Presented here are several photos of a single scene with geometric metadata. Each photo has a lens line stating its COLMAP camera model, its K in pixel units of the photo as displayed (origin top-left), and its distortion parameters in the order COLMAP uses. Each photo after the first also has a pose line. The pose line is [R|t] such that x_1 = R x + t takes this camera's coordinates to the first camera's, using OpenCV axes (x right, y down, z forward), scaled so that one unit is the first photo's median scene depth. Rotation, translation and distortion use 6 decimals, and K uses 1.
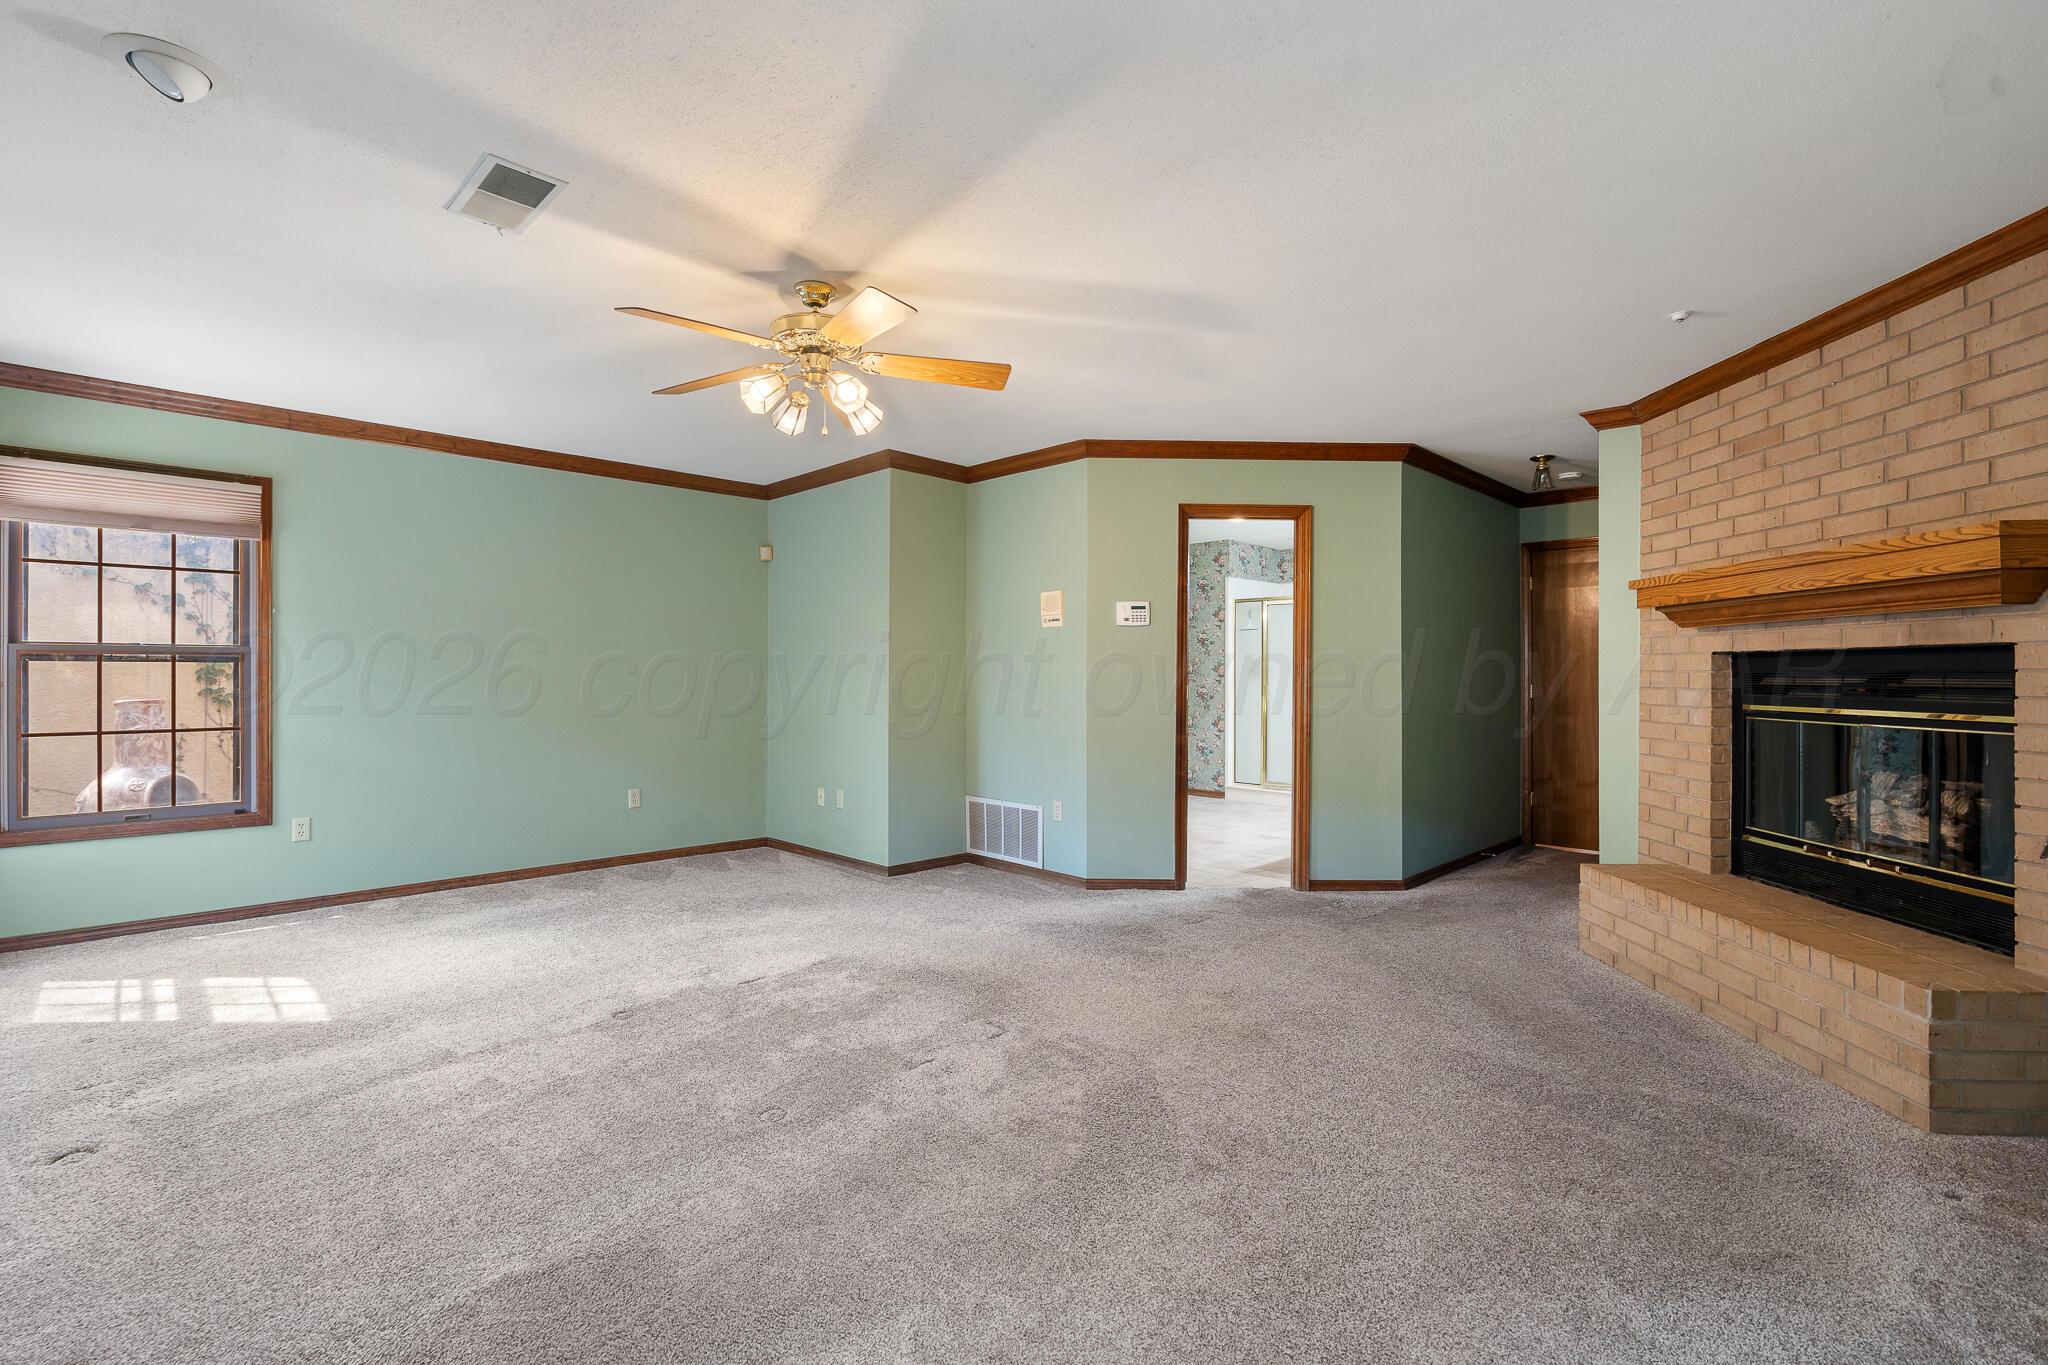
lens RADIAL K [[927.8, 0, 1033.5], [0, 927.8, 670.2], [0, 0, 1]] dist [-0.012694, 0.004760]
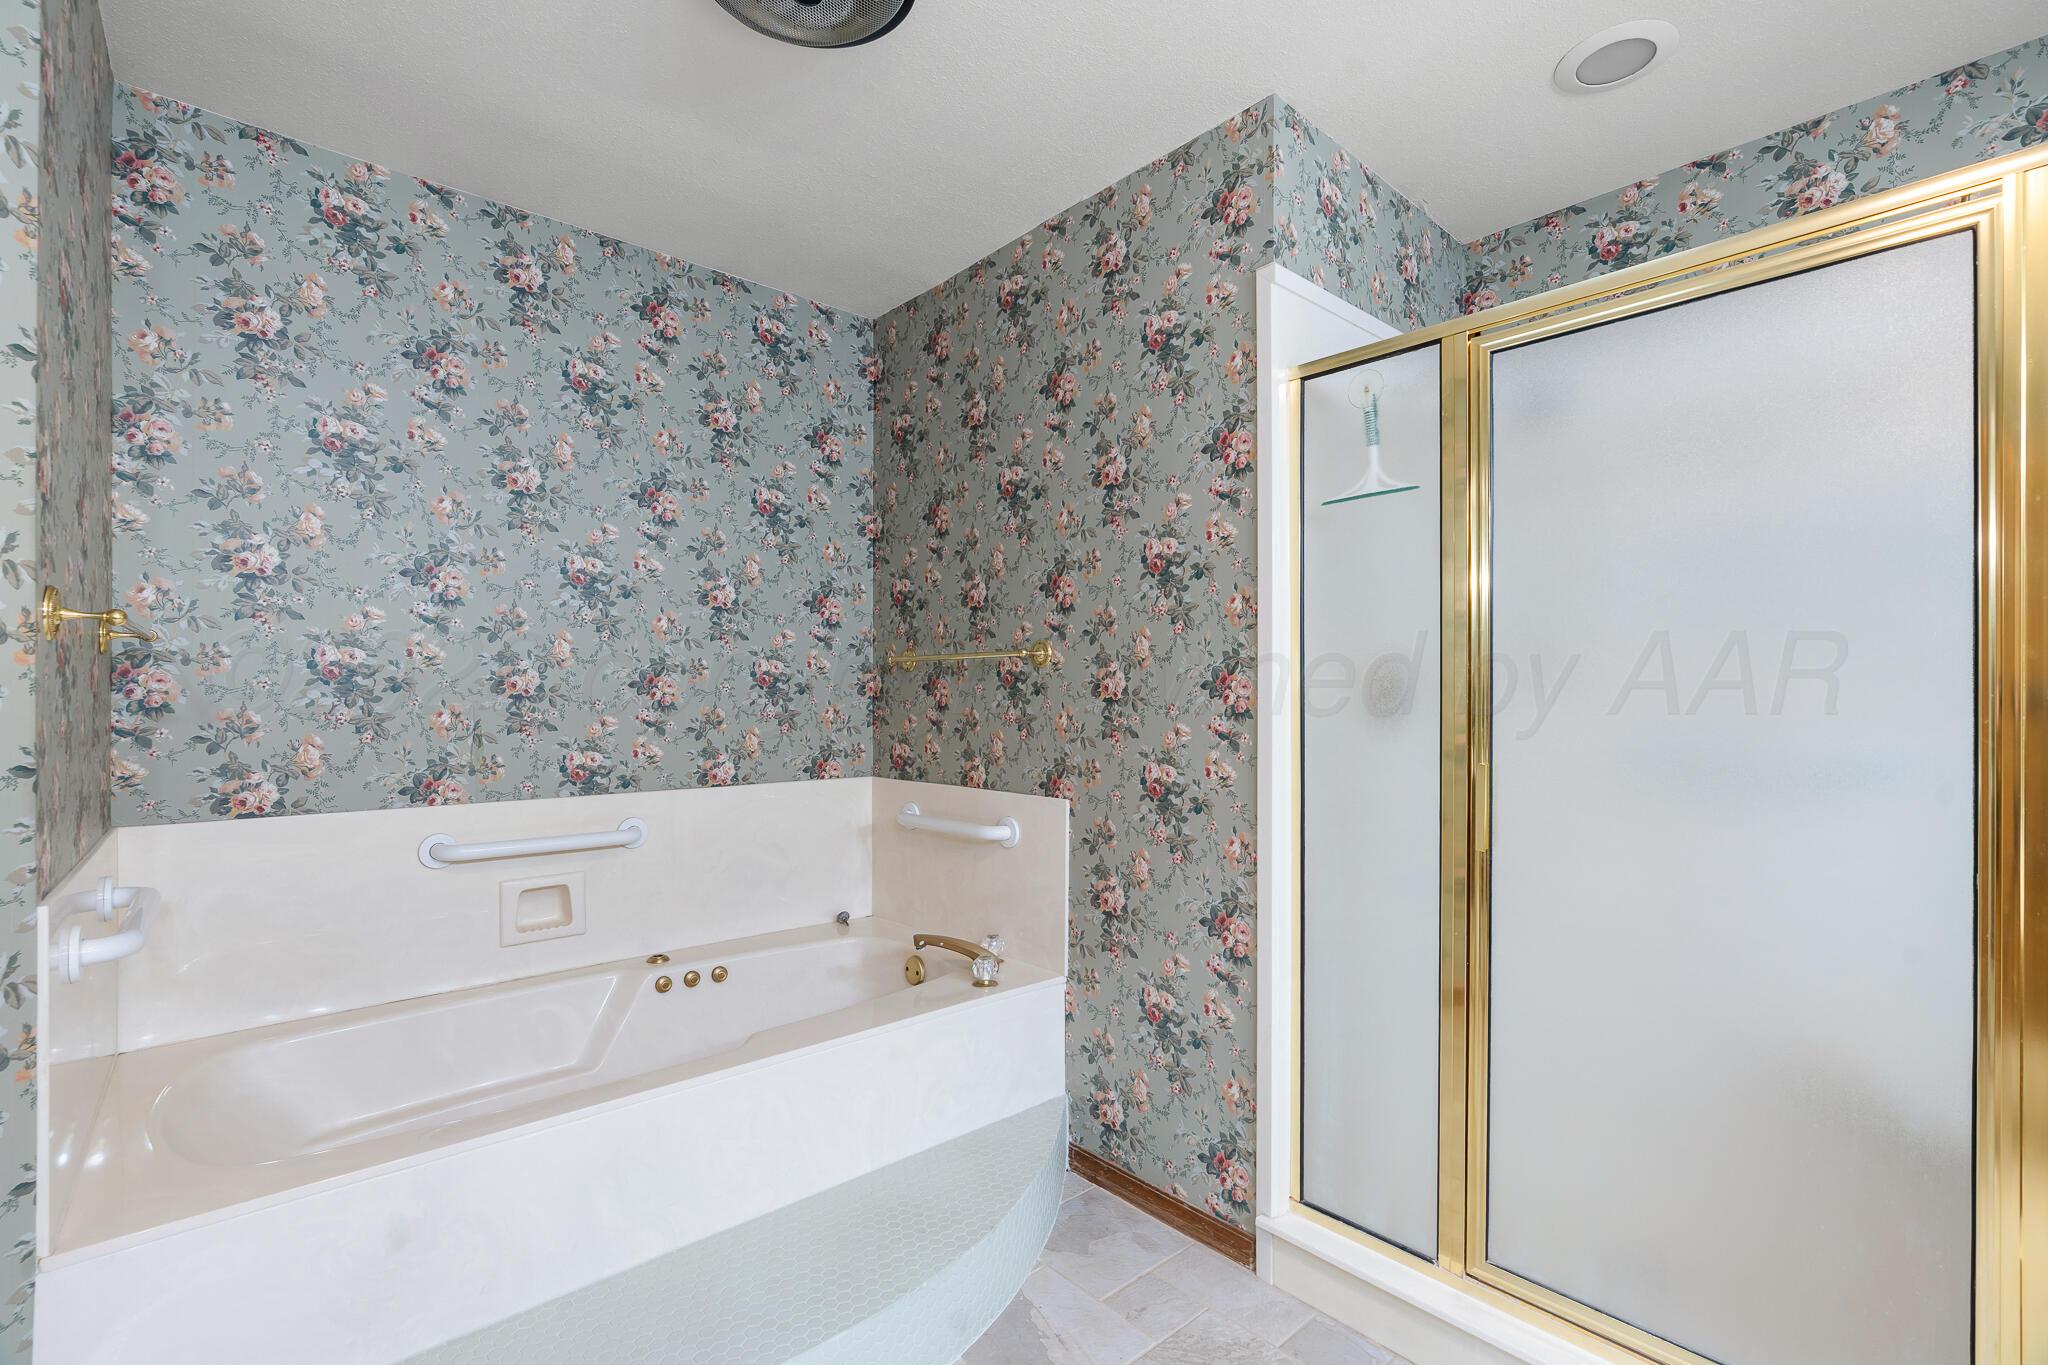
lens RADIAL K [[927.8, 0, 1027.6], [0, 927.8, 686.5], [0, 0, 1]] dist [-0.012694, 0.004760]
pose [[0.998058, -0.003930, -0.062164, 0.164953], [0.004224, 0.999980, 0.004607, -0.001783], [0.062144, -0.004860, 0.998055, 0.772042]]
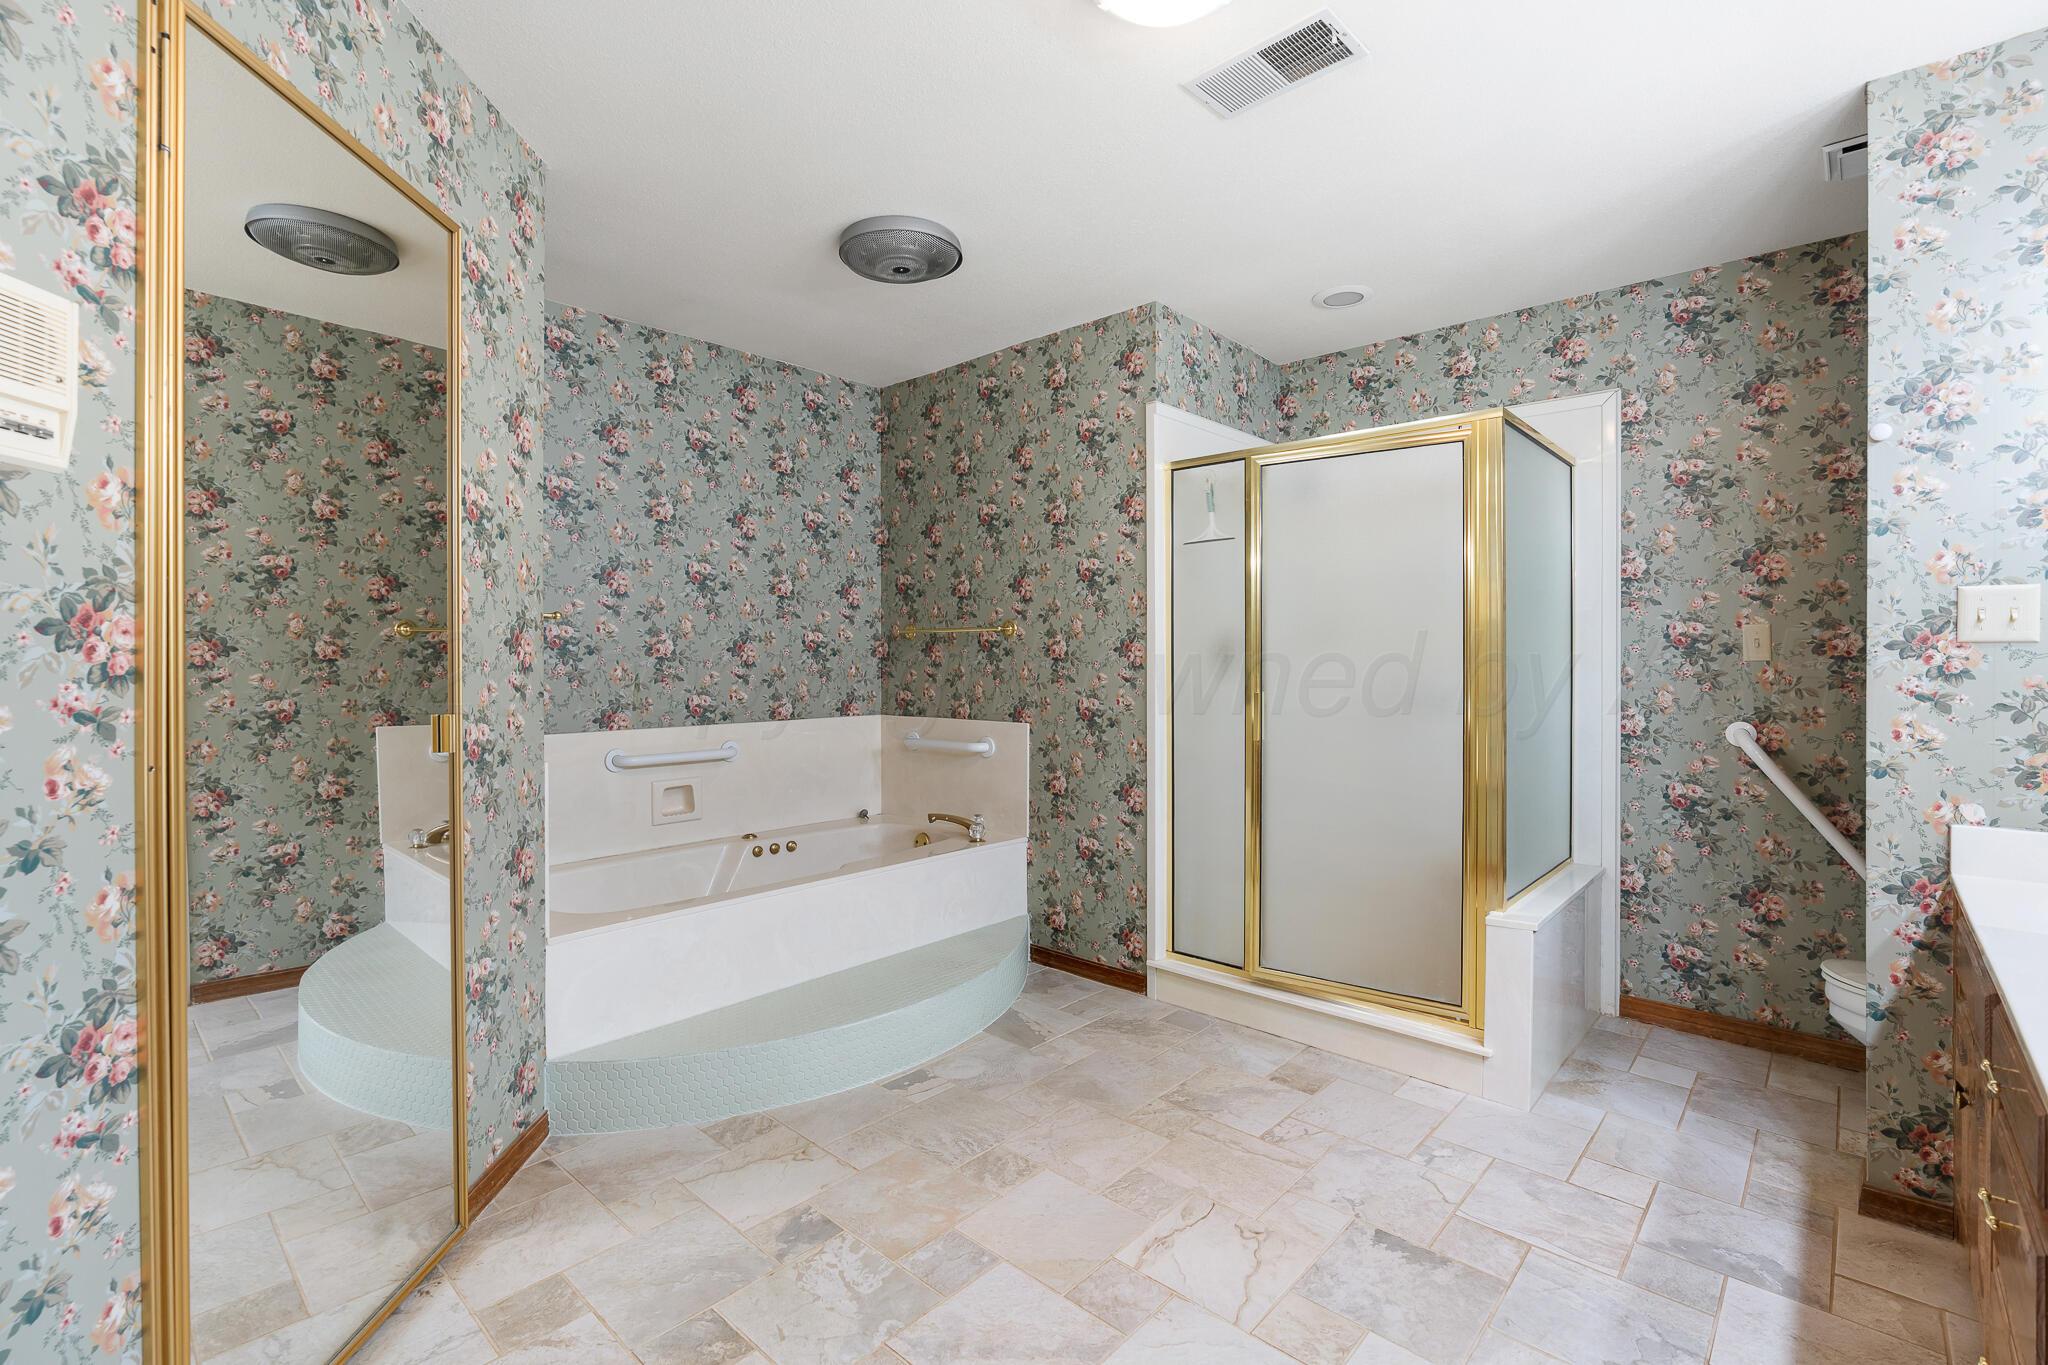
lens RADIAL K [[927.8, 0, 1039.2], [0, 927.8, 651.1], [0, 0, 1]] dist [-0.012694, 0.004760]
pose [[0.998607, -0.006146, 0.052414, 0.142908], [0.005762, 0.999955, 0.007479, -0.003239], [-0.052458, -0.007166, 0.998597, 0.624648]]
